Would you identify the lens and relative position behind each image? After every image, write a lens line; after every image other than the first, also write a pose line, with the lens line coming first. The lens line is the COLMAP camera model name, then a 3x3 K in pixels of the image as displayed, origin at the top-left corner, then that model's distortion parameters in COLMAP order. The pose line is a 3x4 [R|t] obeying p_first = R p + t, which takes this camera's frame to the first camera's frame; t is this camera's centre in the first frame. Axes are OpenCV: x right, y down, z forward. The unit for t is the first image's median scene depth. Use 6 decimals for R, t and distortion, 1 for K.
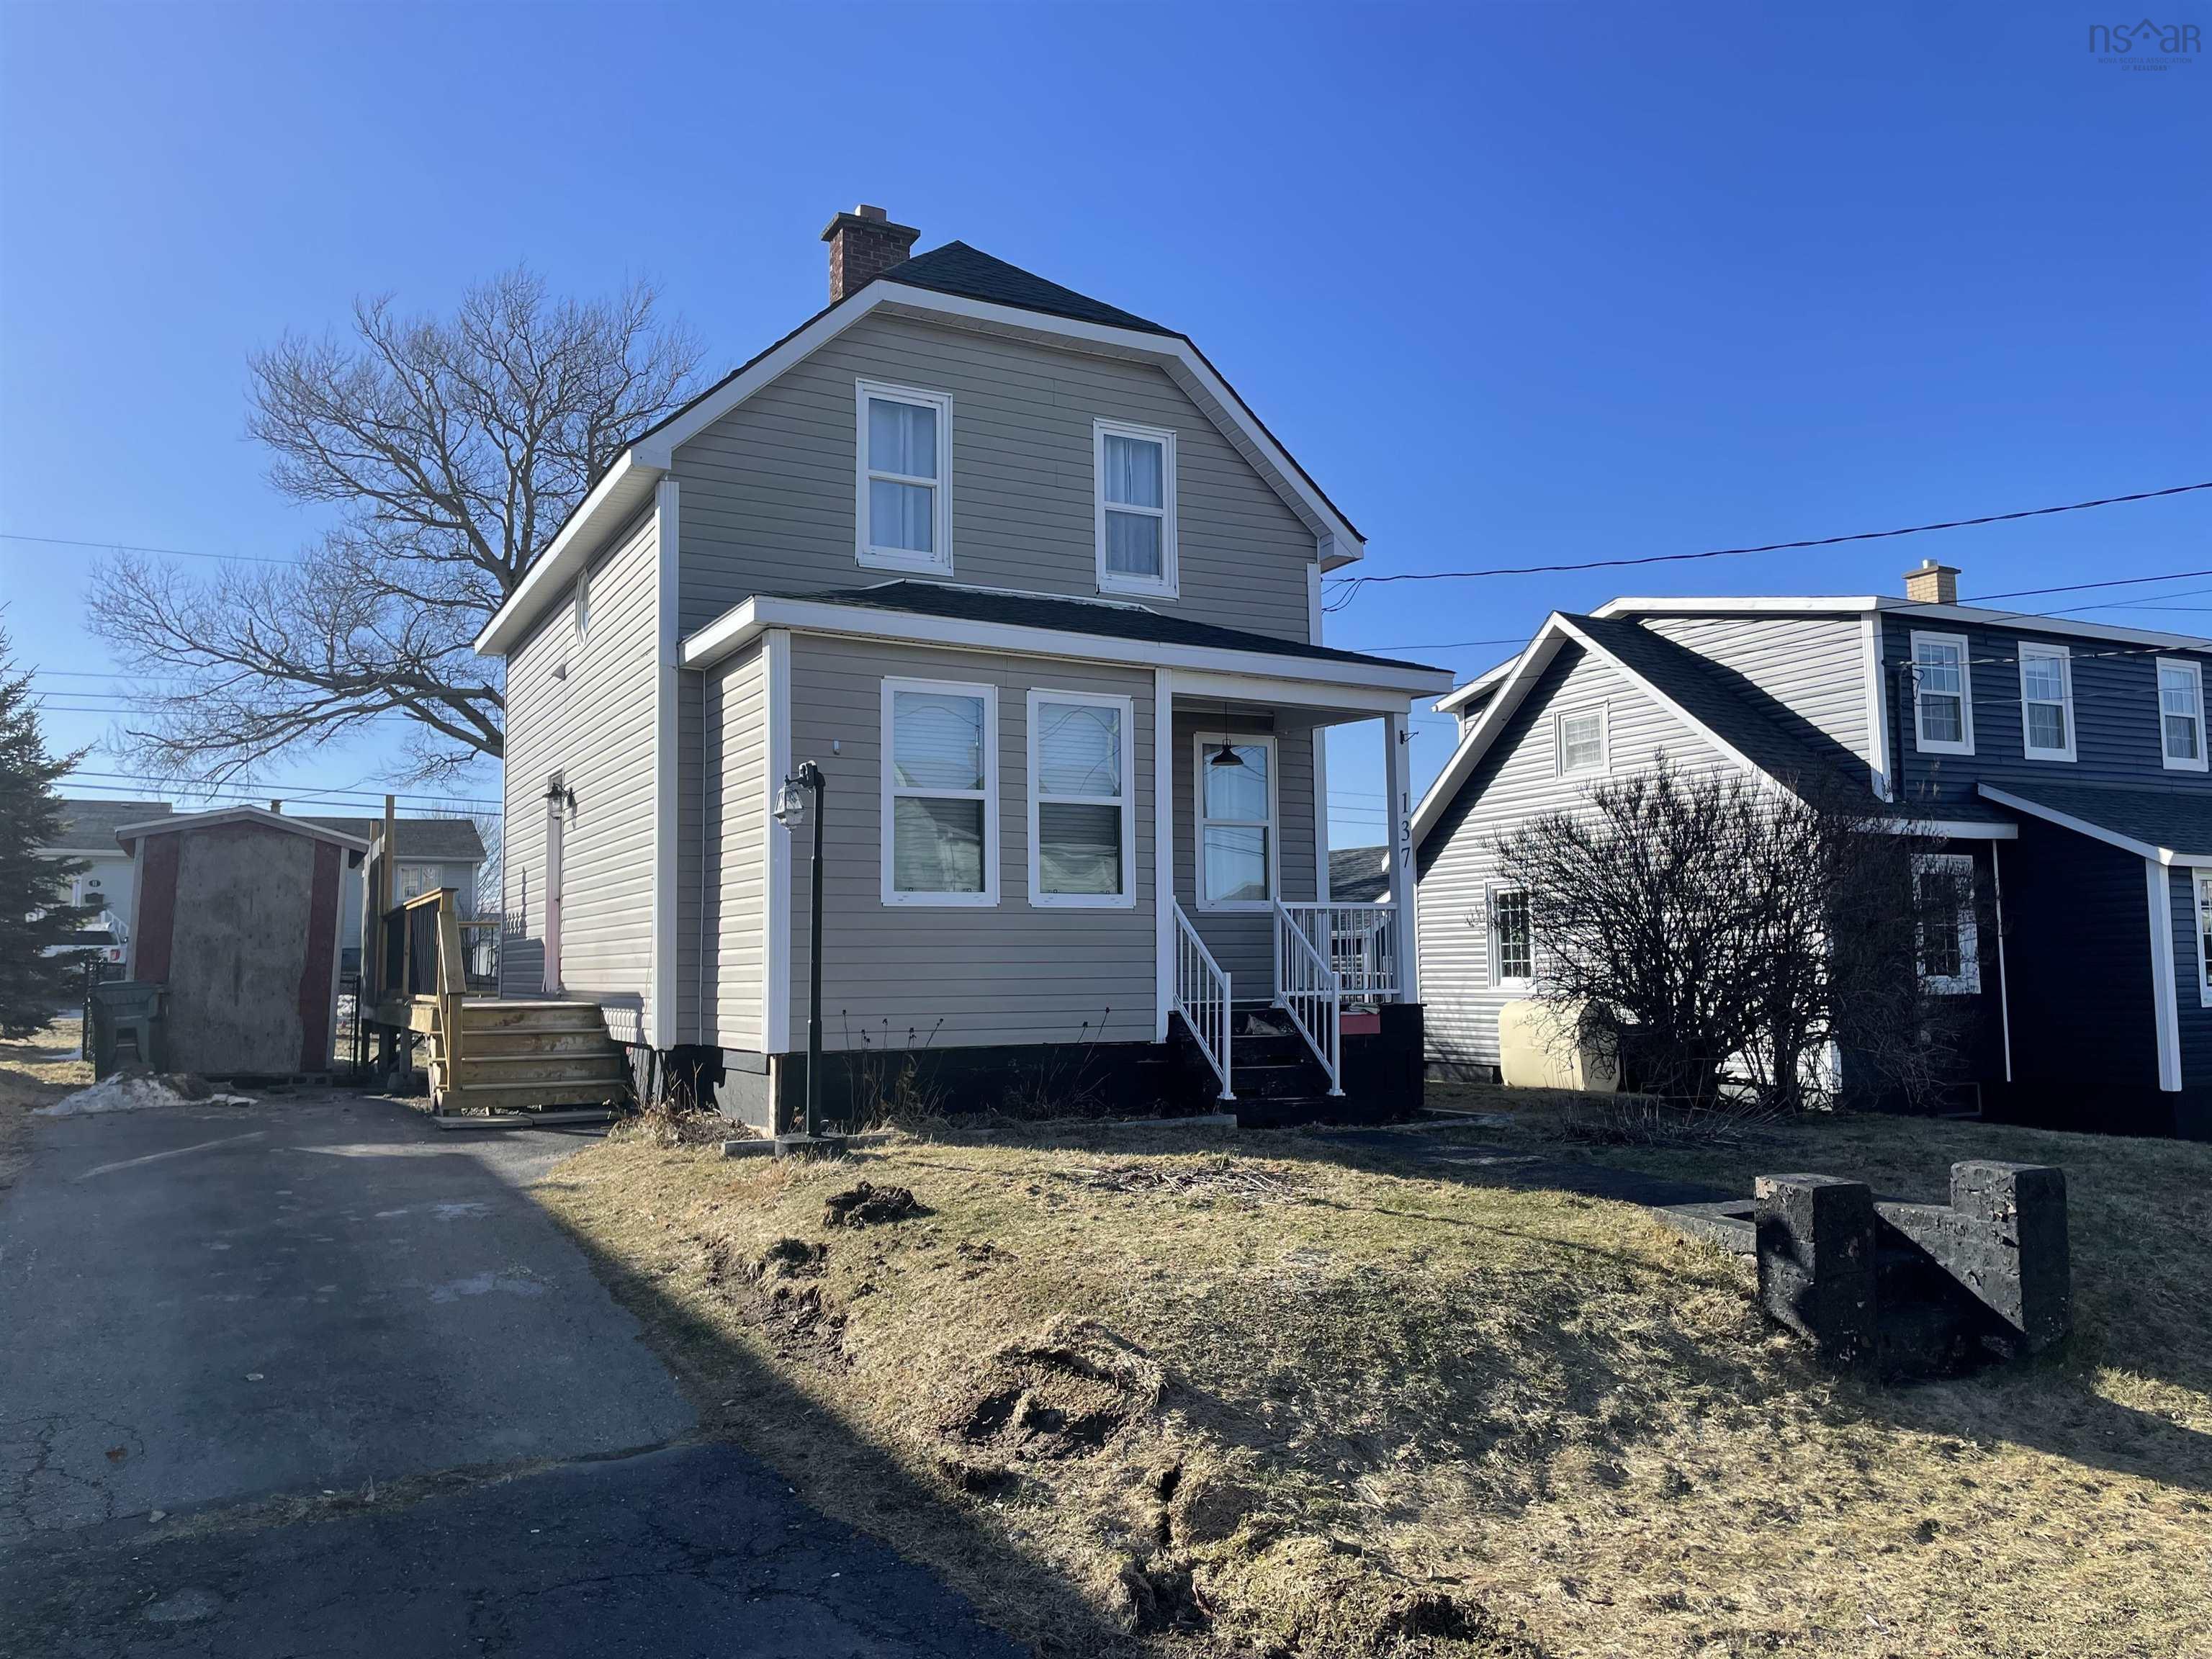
lens RADIAL K [[1666.6, 0, 1106.0], [0, 1666.6, 829.5], [0, 0, 1]] dist [0.112957, -0.132242]
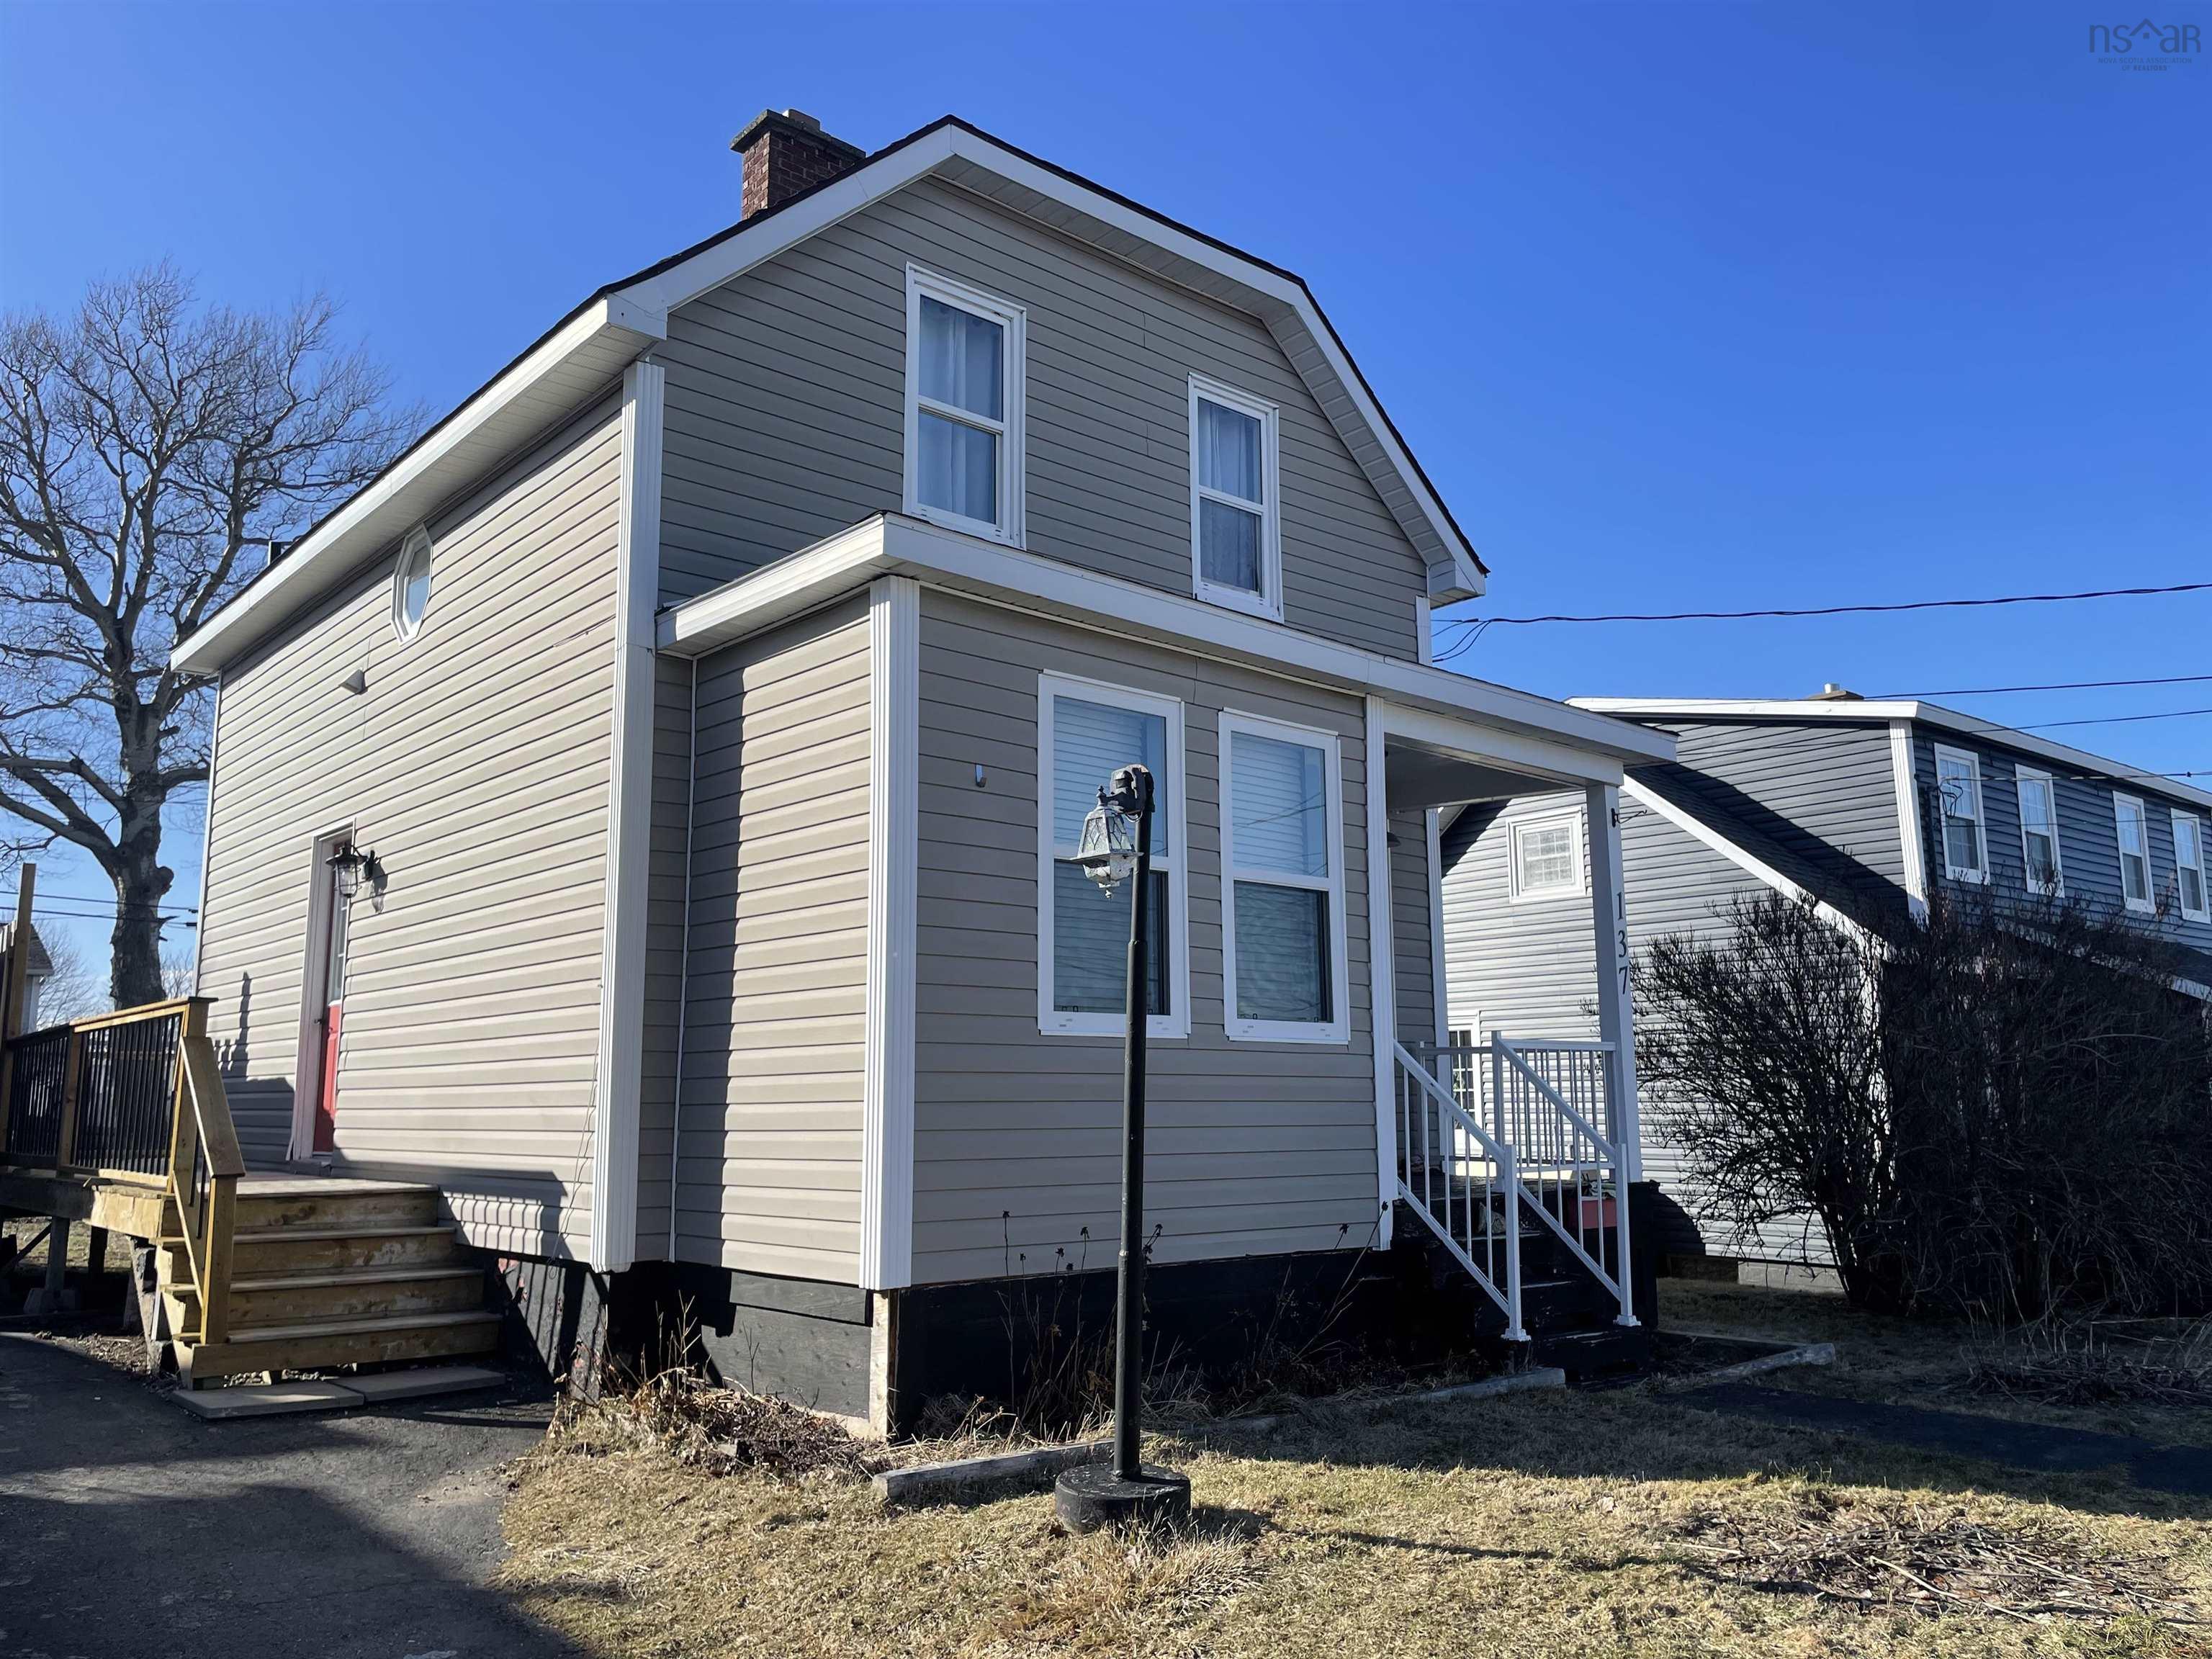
lens RADIAL K [[1666.6, 0, 1106.0], [0, 1666.6, 829.5], [0, 0, 1]] dist [0.112957, -0.132242]
pose [[0.975032, 0.041378, 0.218173, -0.194411], [-0.023924, 0.996342, -0.082044, 0.015816], [-0.220770, 0.074776, 0.972455, 0.304910]]
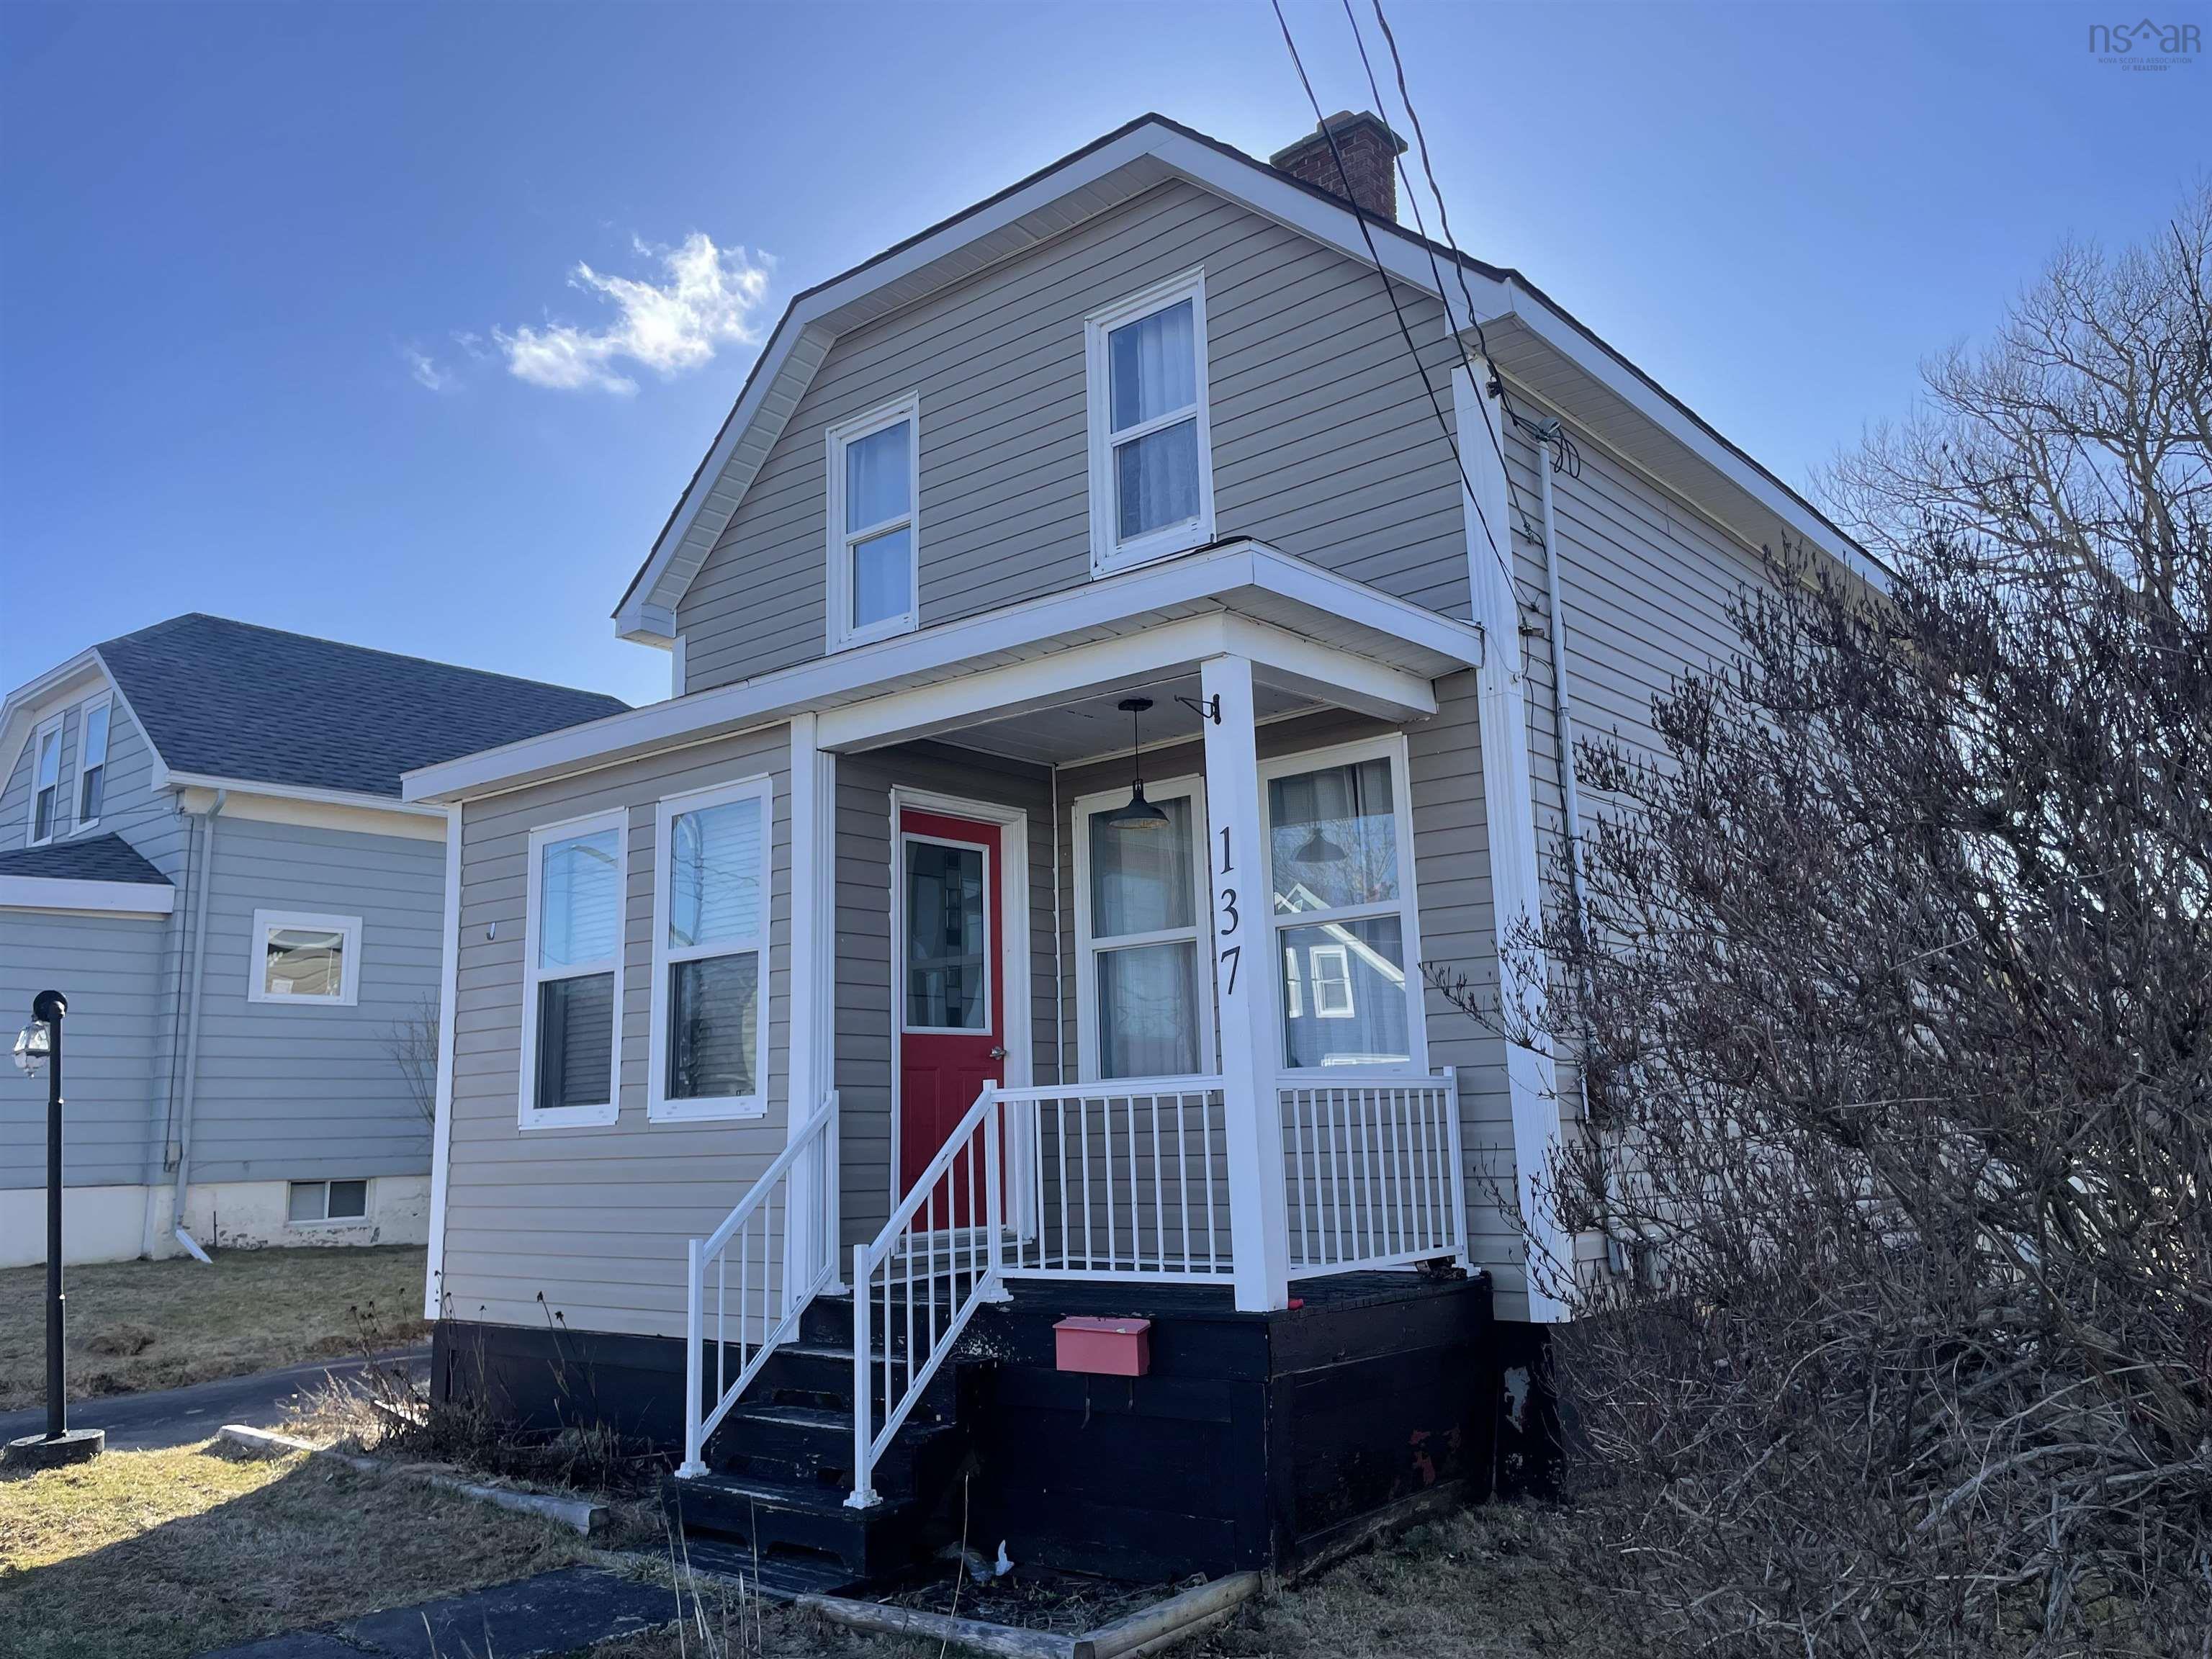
lens RADIAL K [[1666.6, 0, 1106.0], [0, 1666.6, 829.5], [0, 0, 1]] dist [0.112957, -0.132242]
pose [[0.377055, -0.167414, -0.910935, 0.543695], [0.102824, 0.985015, -0.138468, 0.035433], [0.920466, -0.041456, 0.388619, 0.748160]]
